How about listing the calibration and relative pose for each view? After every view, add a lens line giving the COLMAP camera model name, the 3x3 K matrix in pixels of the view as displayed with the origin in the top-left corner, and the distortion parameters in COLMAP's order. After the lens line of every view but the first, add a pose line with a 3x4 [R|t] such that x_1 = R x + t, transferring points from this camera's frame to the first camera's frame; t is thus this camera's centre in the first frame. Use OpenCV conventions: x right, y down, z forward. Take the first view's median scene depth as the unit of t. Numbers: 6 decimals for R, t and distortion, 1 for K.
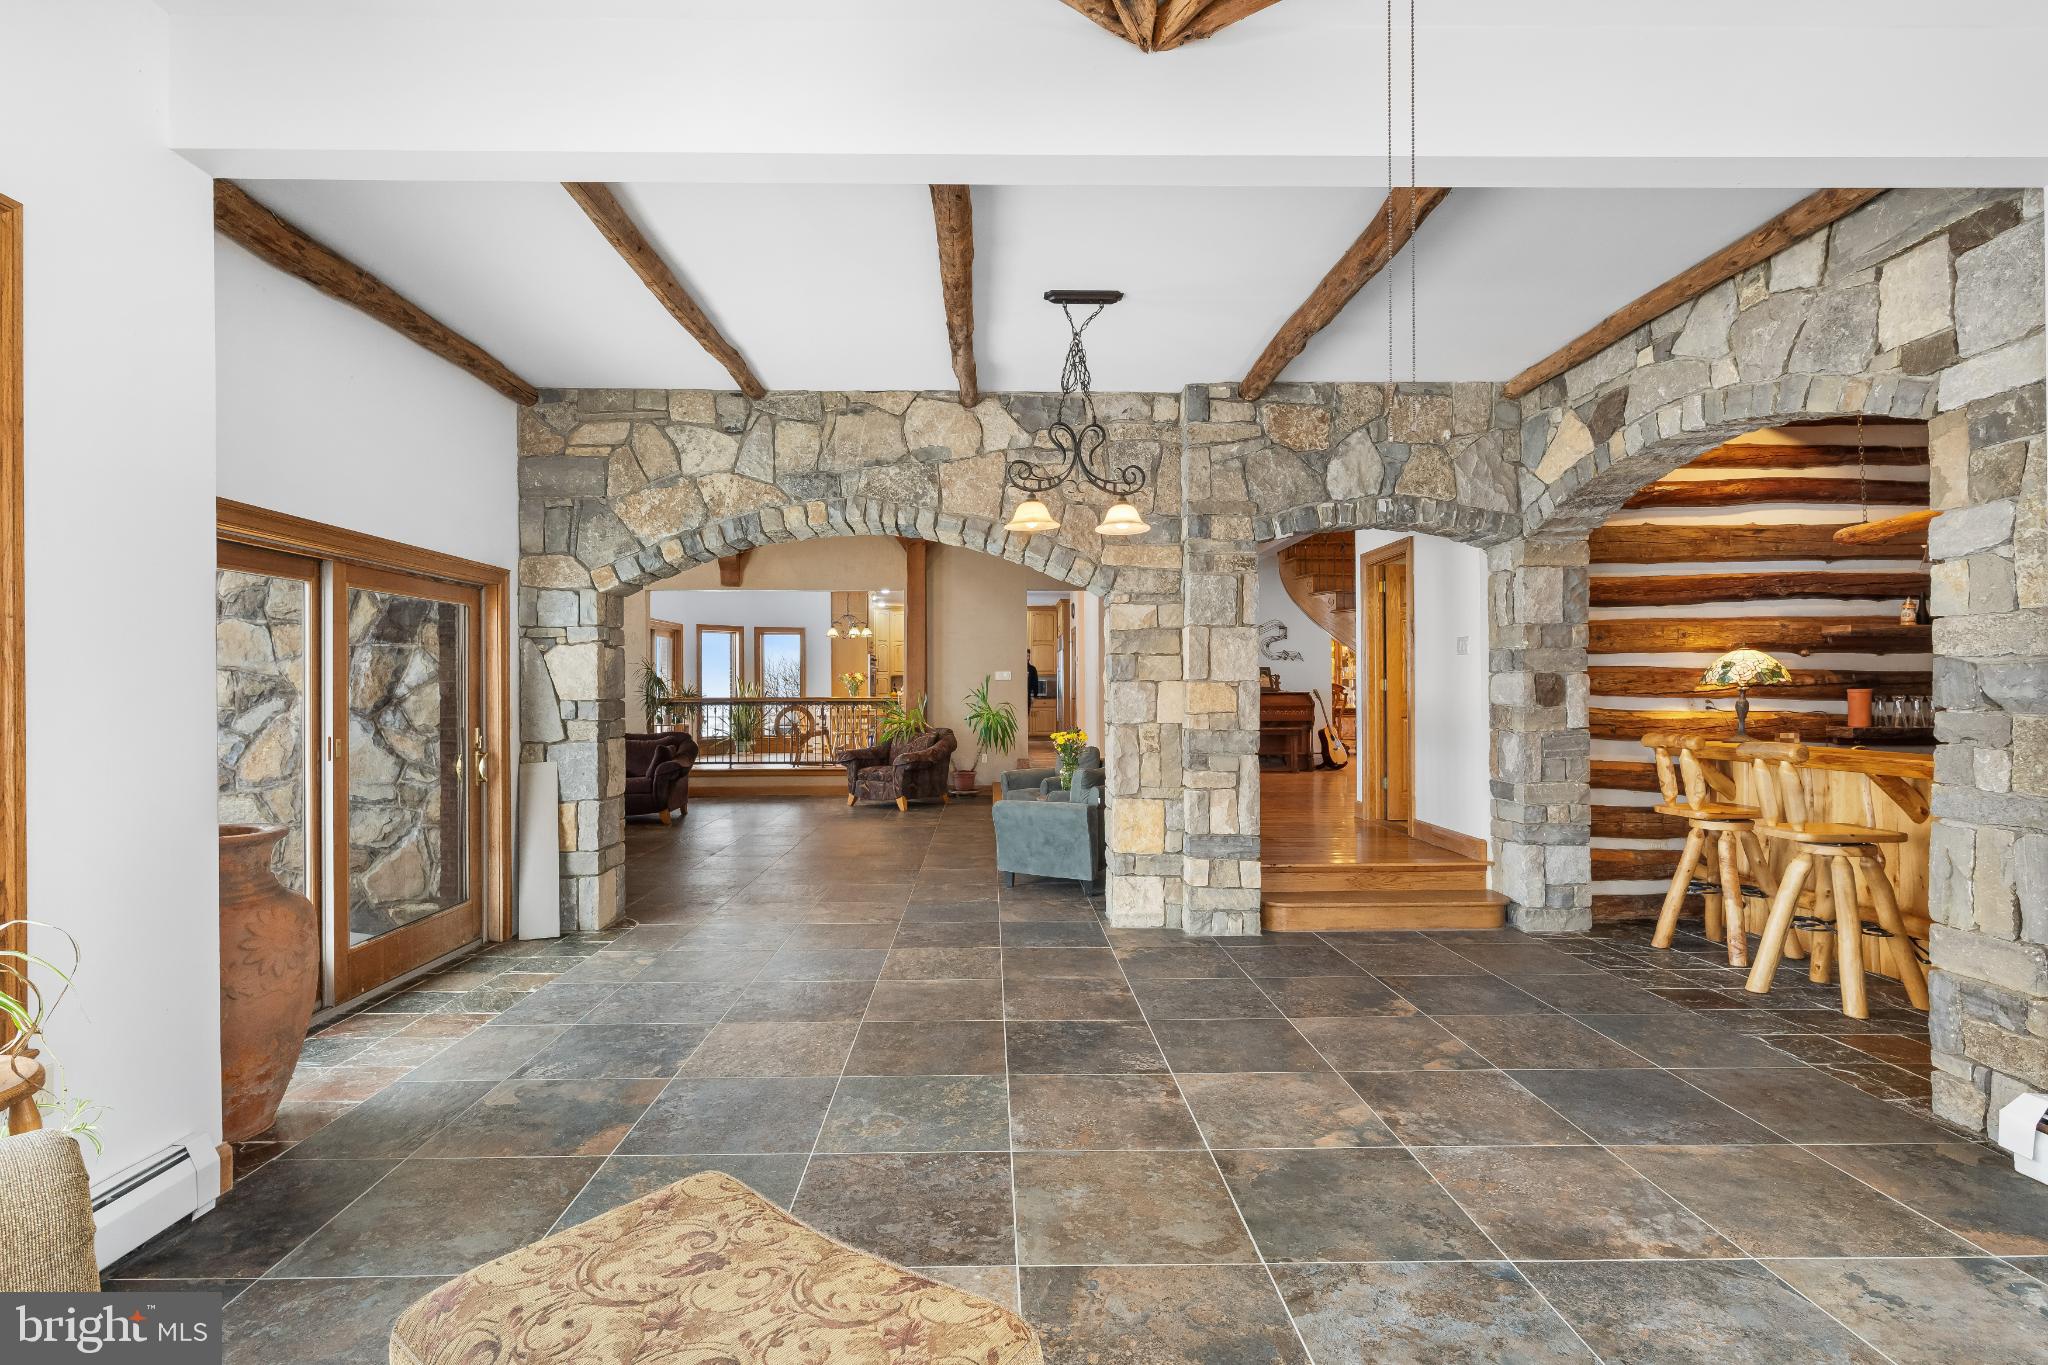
lens RADIAL K [[974.8, 0, 1012.1], [0, 974.8, 691.2], [0, 0, 1]] dist [-0.004434, 0.001211]
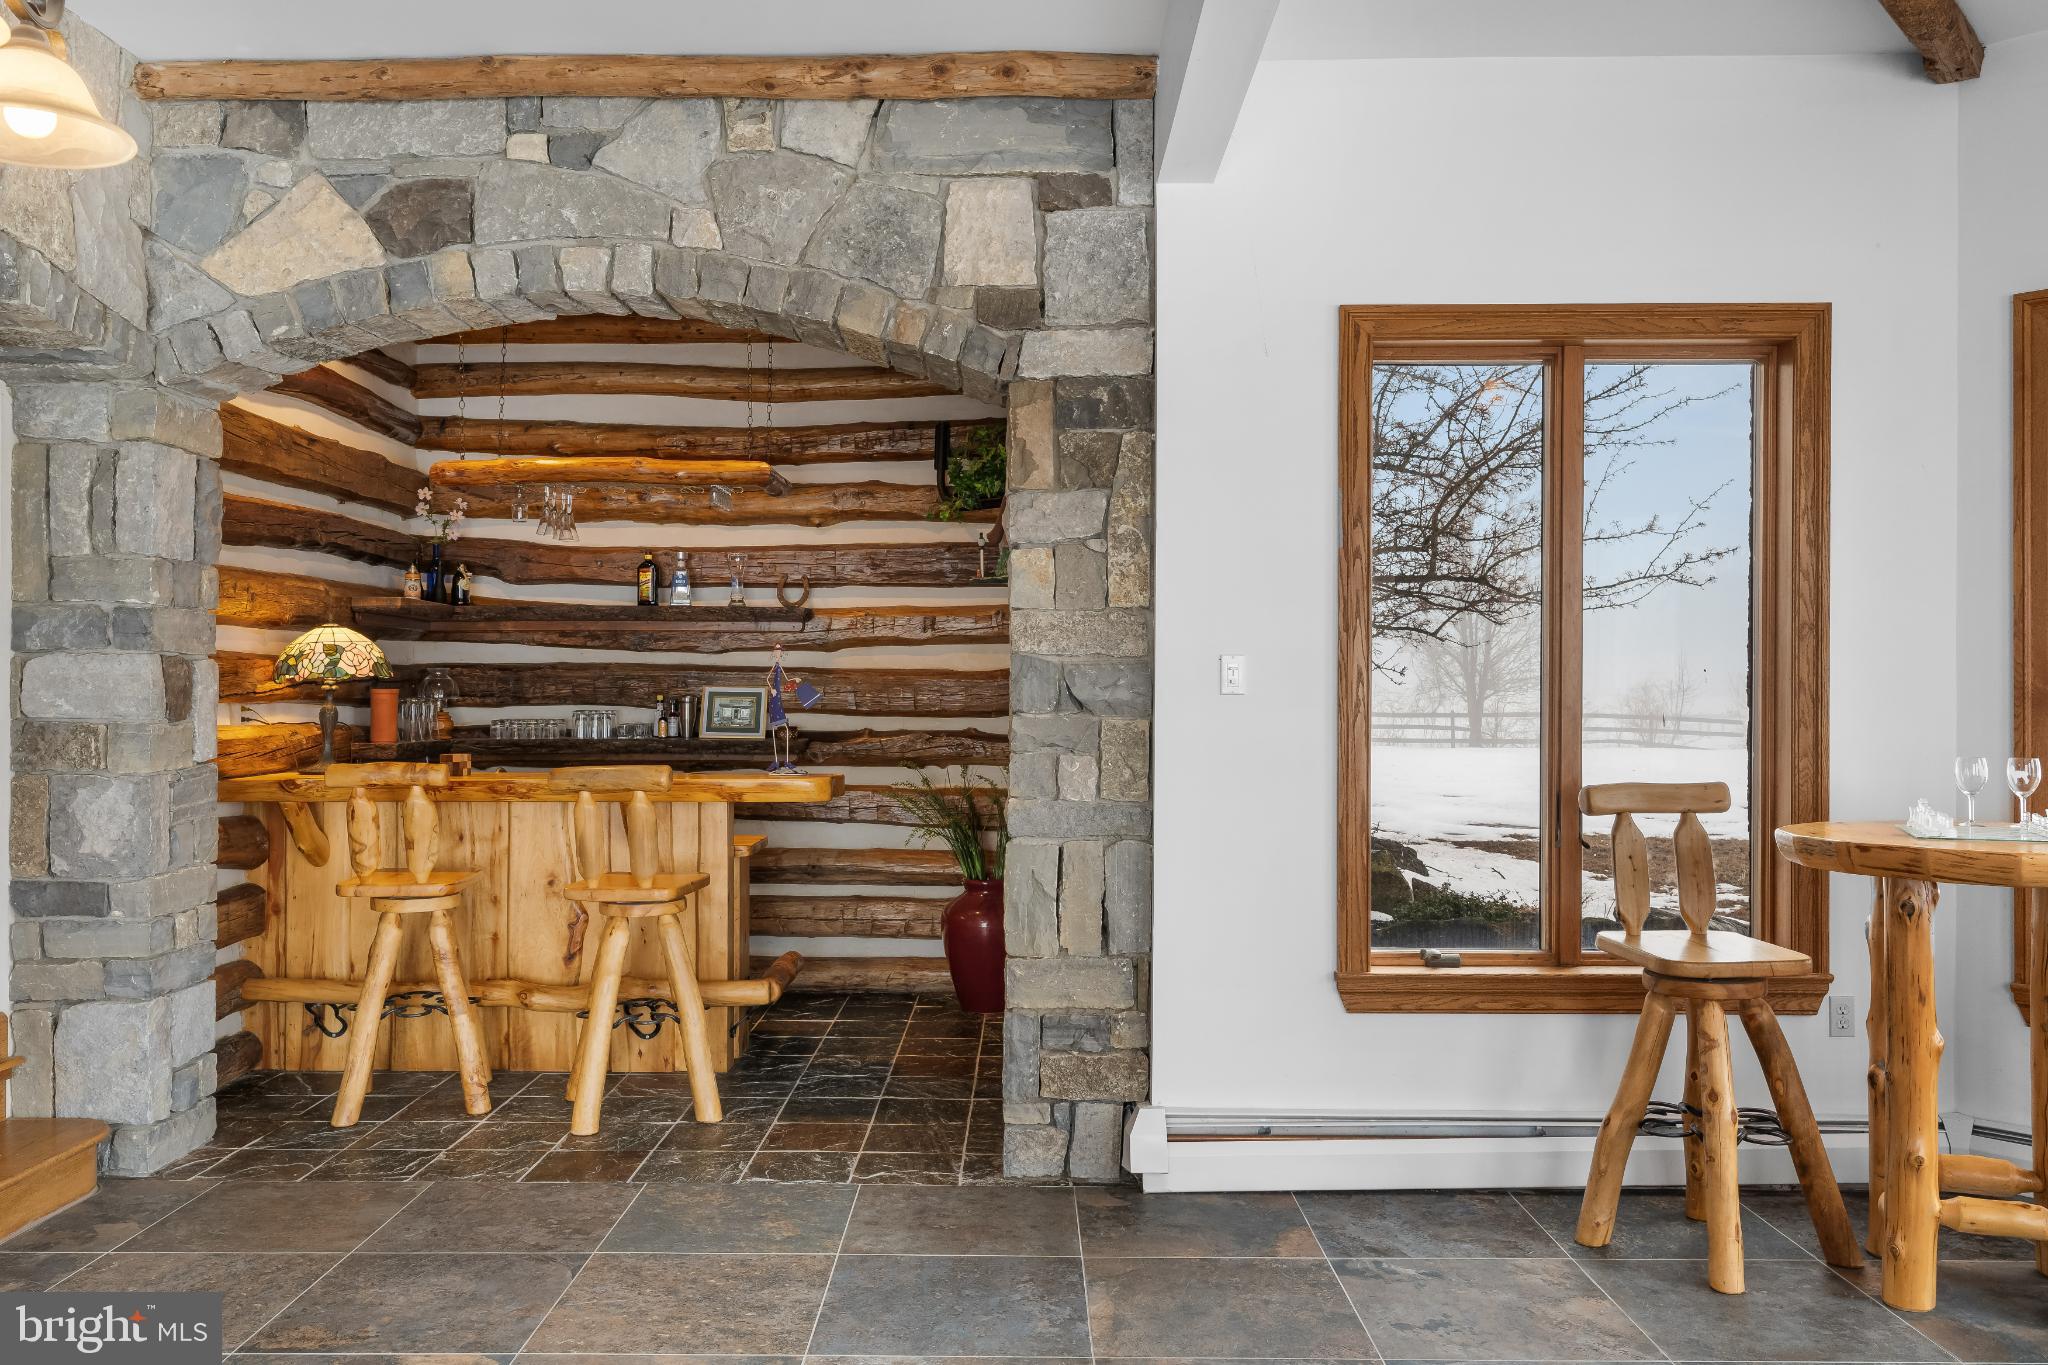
lens RADIAL K [[1590.9, 0, 1014.7], [0, 1590.9, 675.6], [0, 0, 1]] dist [0.003613, -0.007514]
pose [[0.037826, 0.009513, 0.999239, -0.433563], [-0.001877, 0.999954, -0.009449, -0.002014], [-0.999283, -0.001518, 0.037842, 0.843706]]
